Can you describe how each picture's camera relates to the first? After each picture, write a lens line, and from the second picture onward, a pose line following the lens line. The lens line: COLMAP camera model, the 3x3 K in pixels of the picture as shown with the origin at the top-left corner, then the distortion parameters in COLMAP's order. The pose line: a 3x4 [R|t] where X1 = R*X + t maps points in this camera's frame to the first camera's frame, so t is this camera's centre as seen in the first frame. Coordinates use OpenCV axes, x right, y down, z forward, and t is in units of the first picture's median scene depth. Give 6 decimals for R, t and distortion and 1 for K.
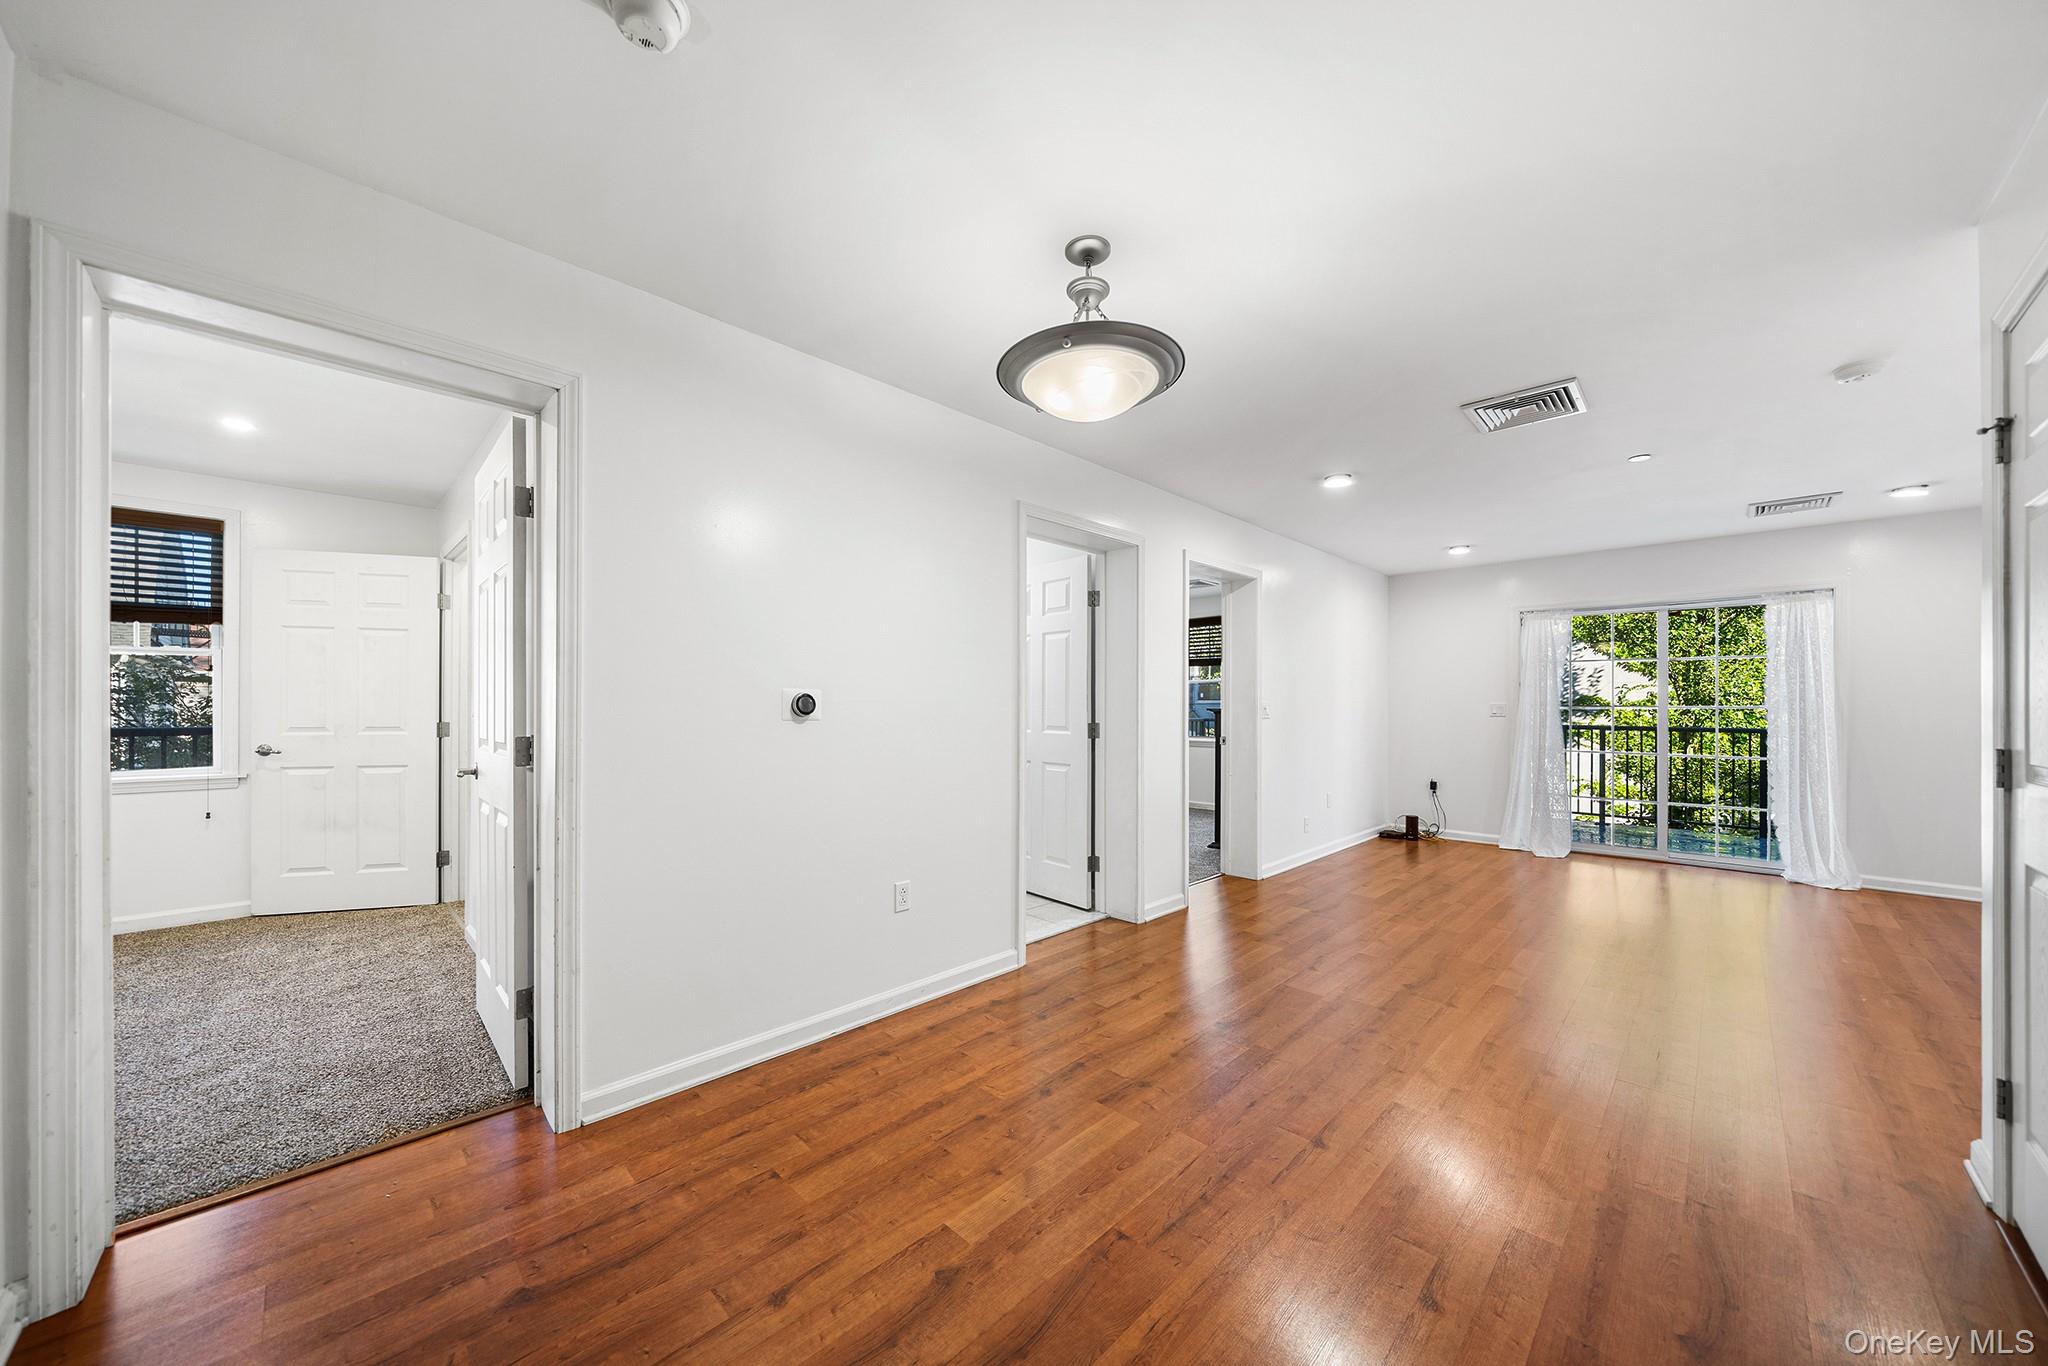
lens RADIAL K [[712.2, 0, 1029.2], [0, 712.2, 704.3], [0, 0, 1]] dist [-0.002045, -0.000048]
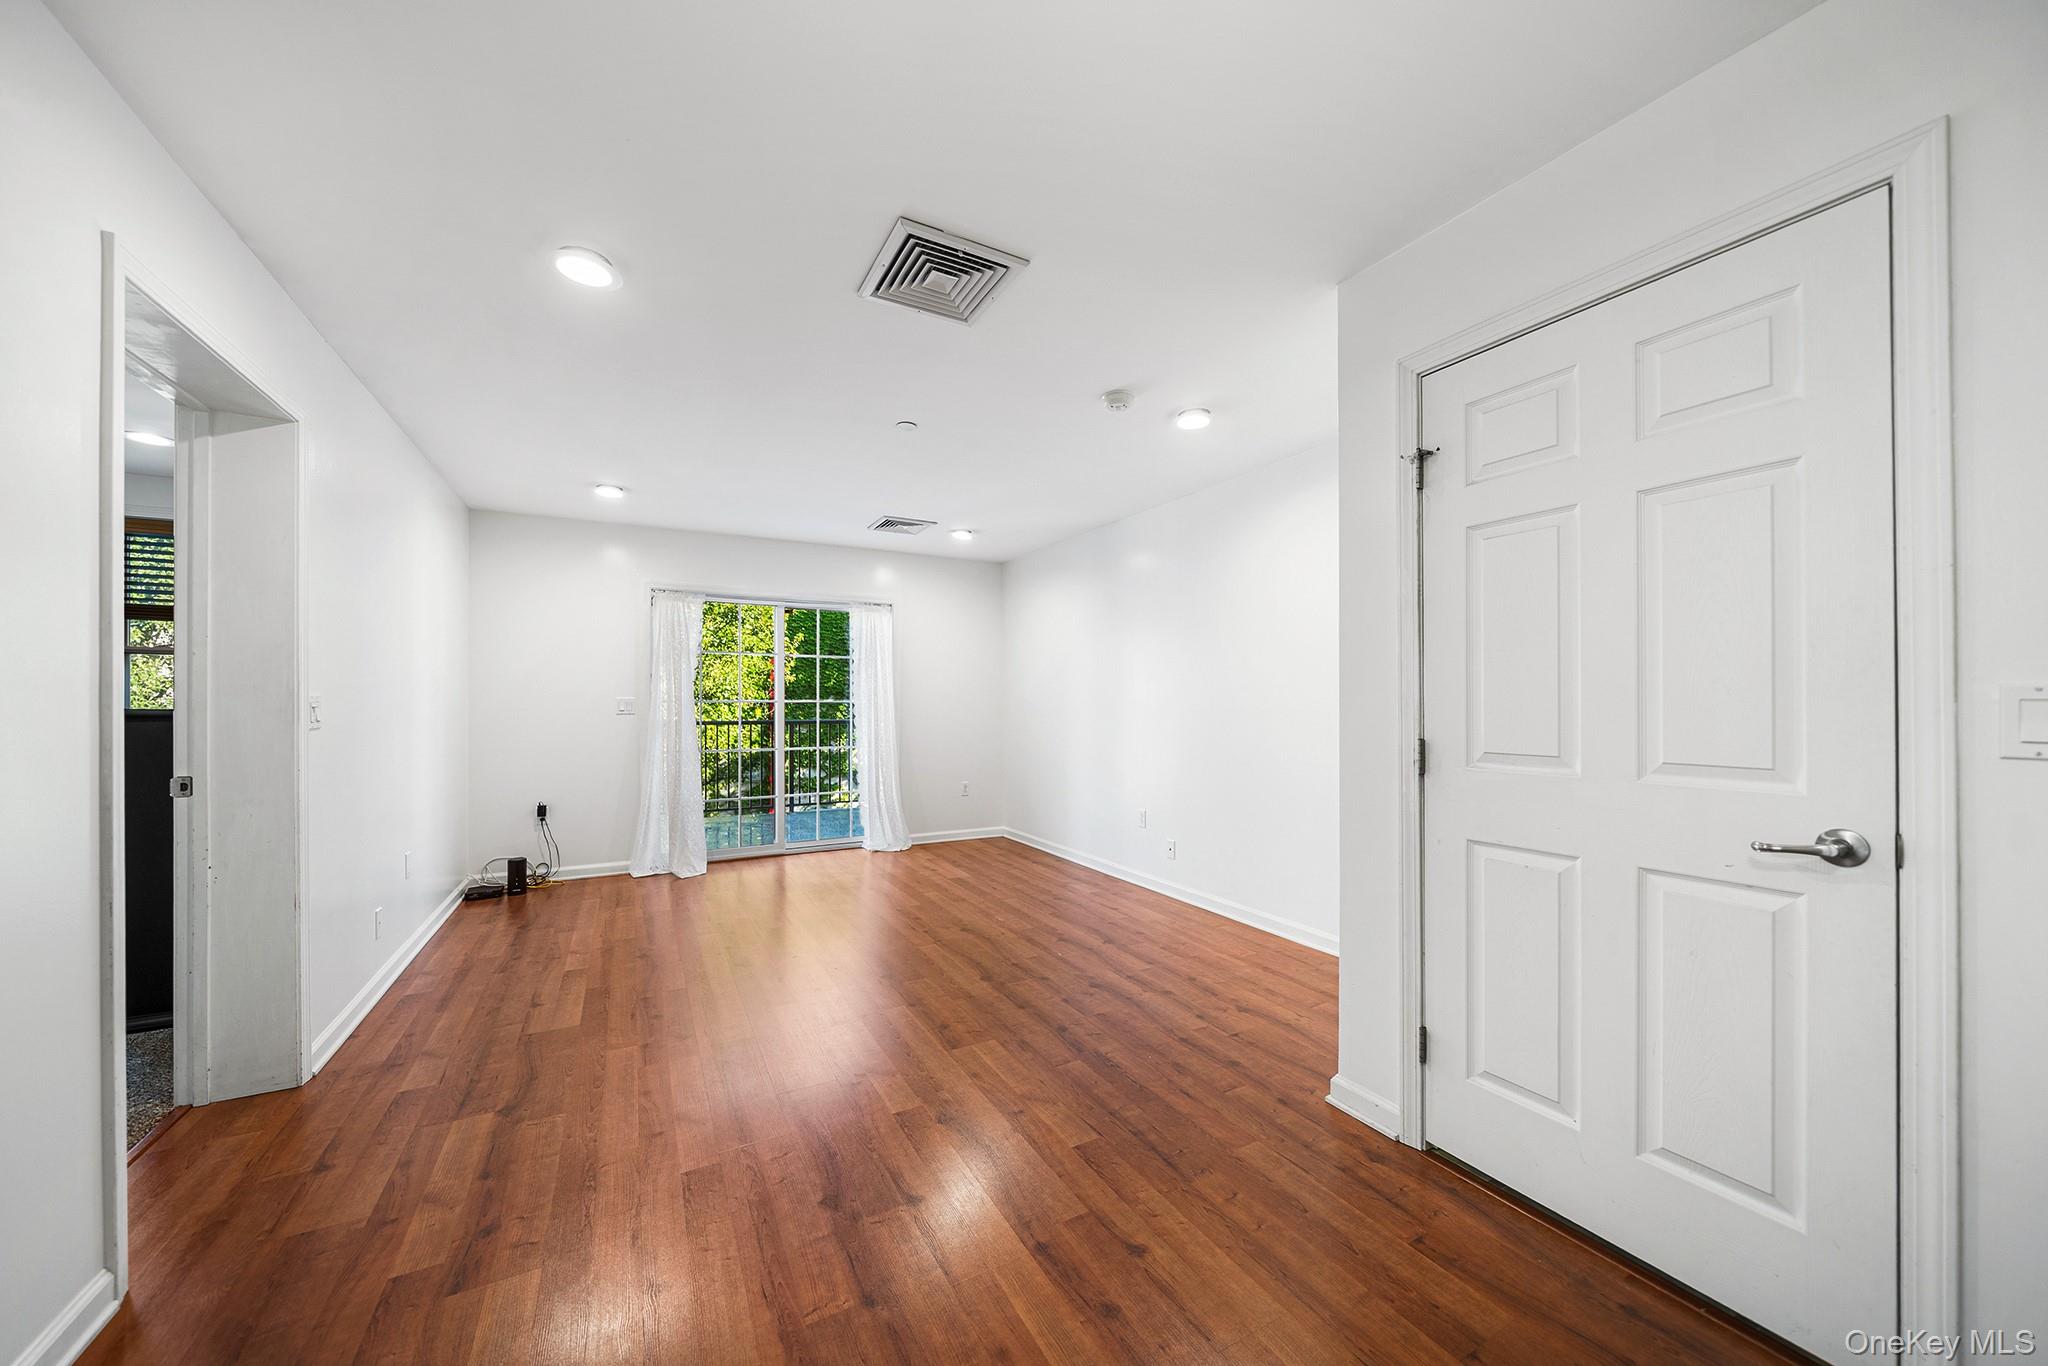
lens RADIAL K [[712.2, 0, 1007.1], [0, 712.2, 700.2], [0, 0, 1]] dist [-0.002045, -0.000048]
pose [[0.304267, -0.000949, 0.952586, 0.026961], [-0.001627, 0.999998, 0.001516, -0.000822], [-0.952585, -0.002011, 0.304264, 0.453788]]
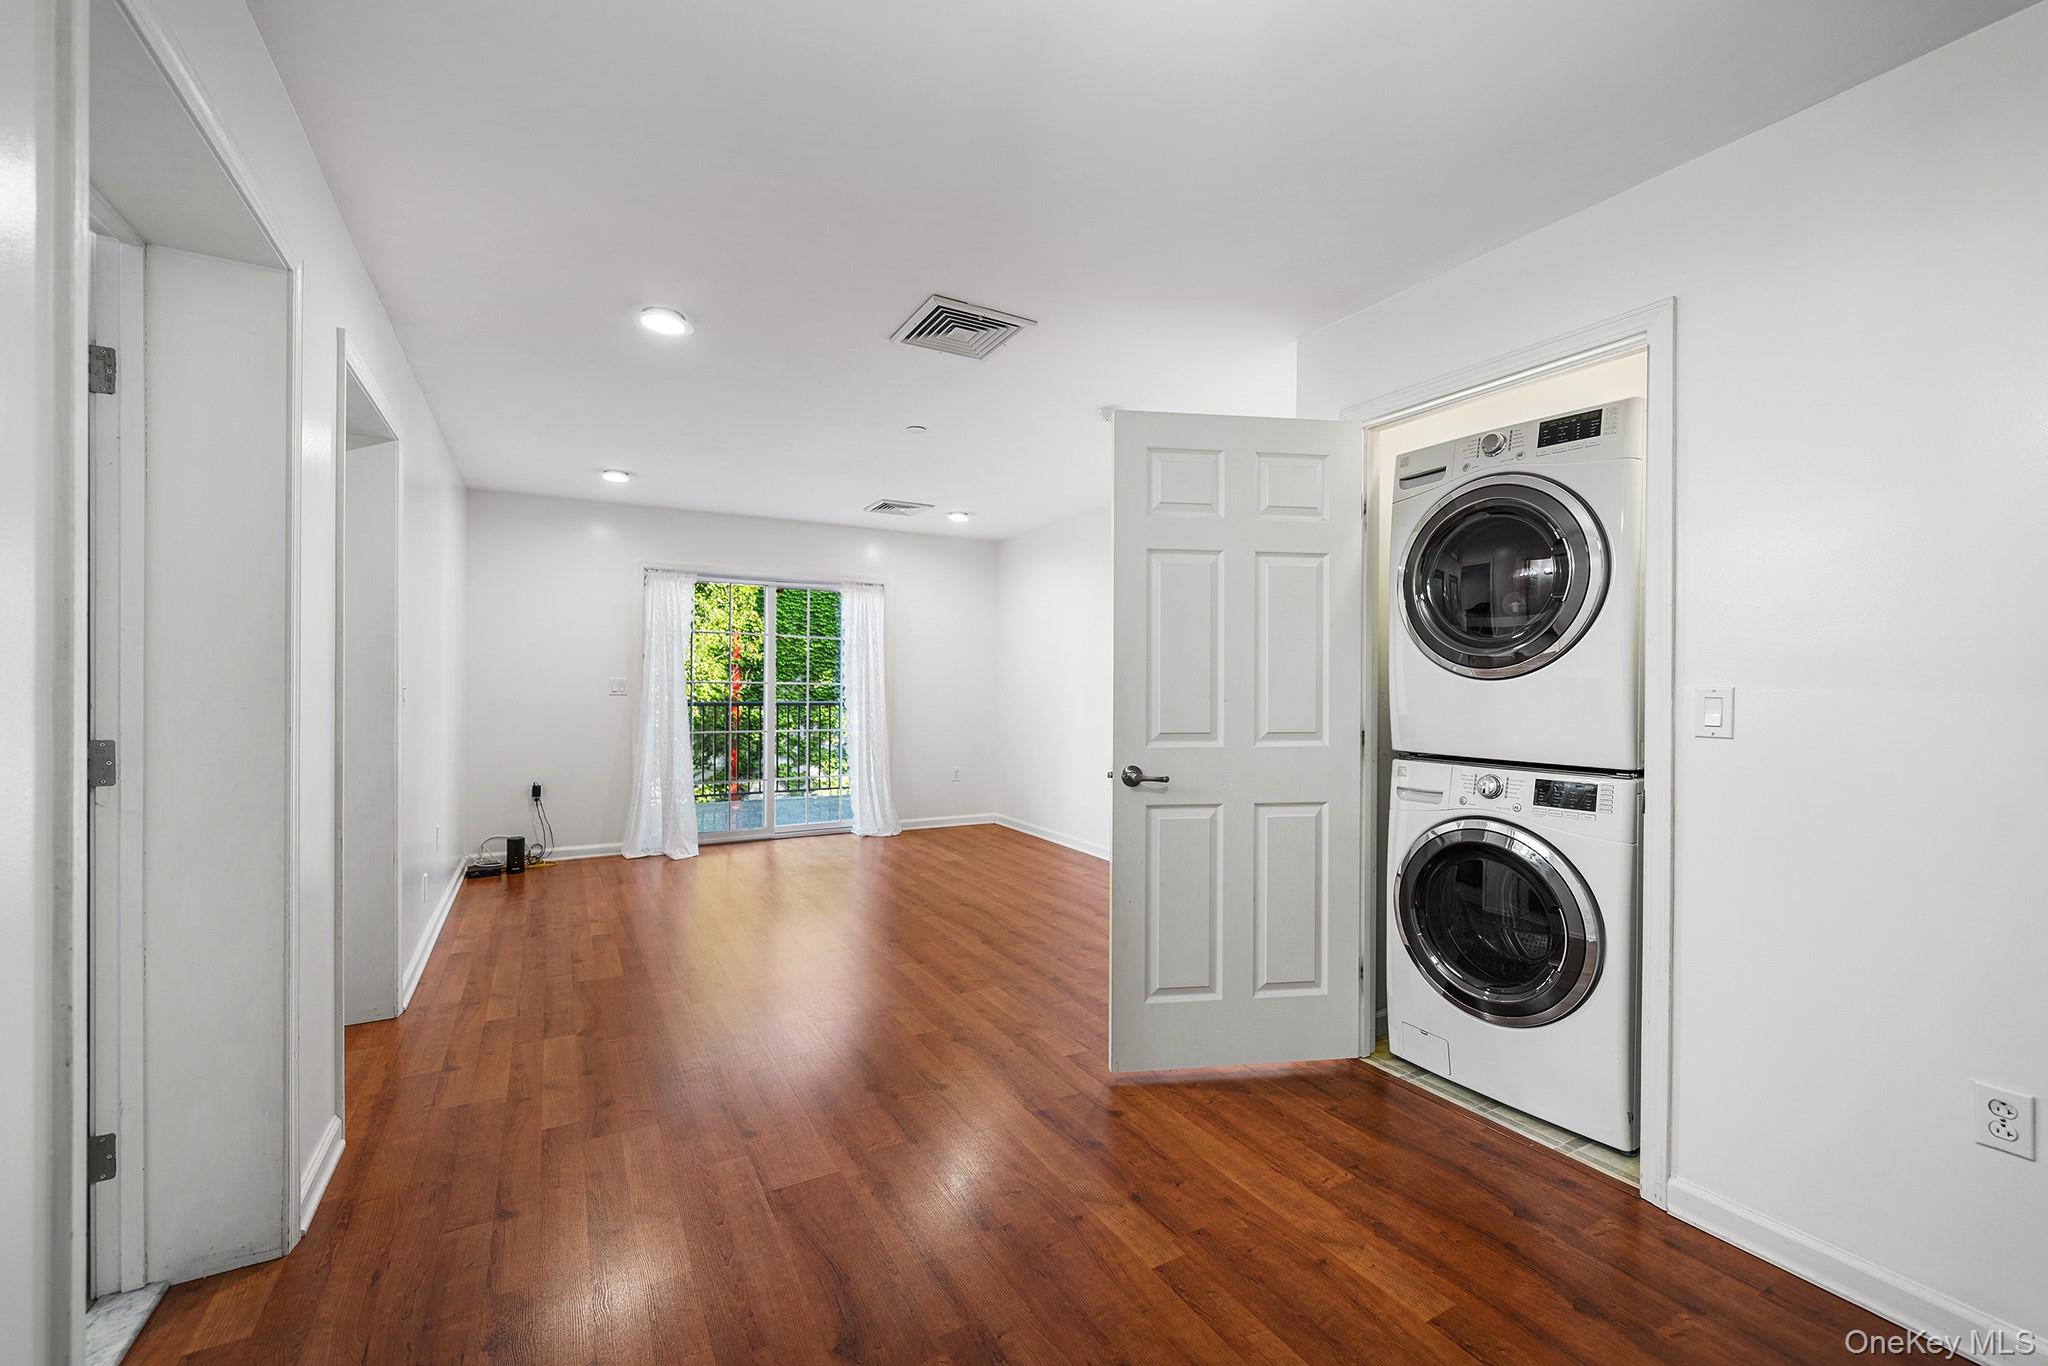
lens RADIAL K [[819.0, 0, 1004.1], [0, 819.0, 684.9], [0, 0, 1]] dist [0.001408, -0.001086]
pose [[0.288580, -0.003571, 0.957449, -0.133619], [-0.010571, 0.999920, 0.006915, -0.006745], [-0.957397, -0.012117, 0.288519, 0.420933]]
